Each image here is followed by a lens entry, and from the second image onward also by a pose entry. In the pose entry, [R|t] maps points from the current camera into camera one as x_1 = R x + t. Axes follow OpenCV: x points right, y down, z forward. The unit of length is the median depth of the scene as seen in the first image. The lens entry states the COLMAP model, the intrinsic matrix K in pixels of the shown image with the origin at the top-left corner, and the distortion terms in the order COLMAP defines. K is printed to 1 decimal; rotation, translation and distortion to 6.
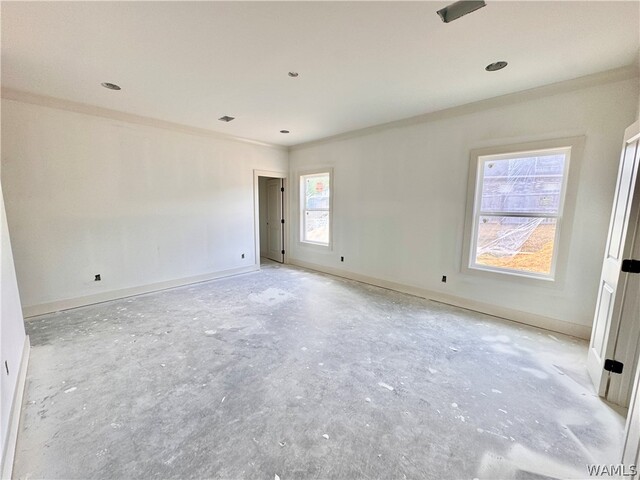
lens RADIAL K [[259.7, 0, 321.9], [0, 259.7, 241.9], [0, 0, 1]] dist [-0.003630, 0.000158]
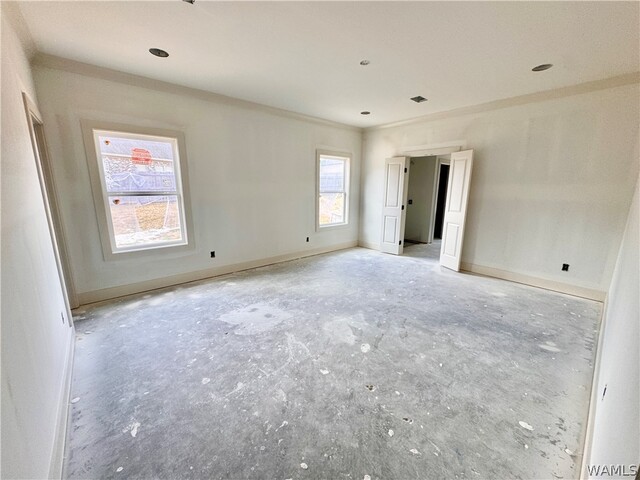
lens RADIAL K [[259.7, 0, 317.7], [0, 259.7, 240.9], [0, 0, 1]] dist [-0.003630, 0.000158]
pose [[0.084693, -0.210013, 0.974024, -1.011547], [0.133574, 0.971105, 0.197769, -0.136425], [-0.987413, 0.113354, 0.110298, 0.889411]]
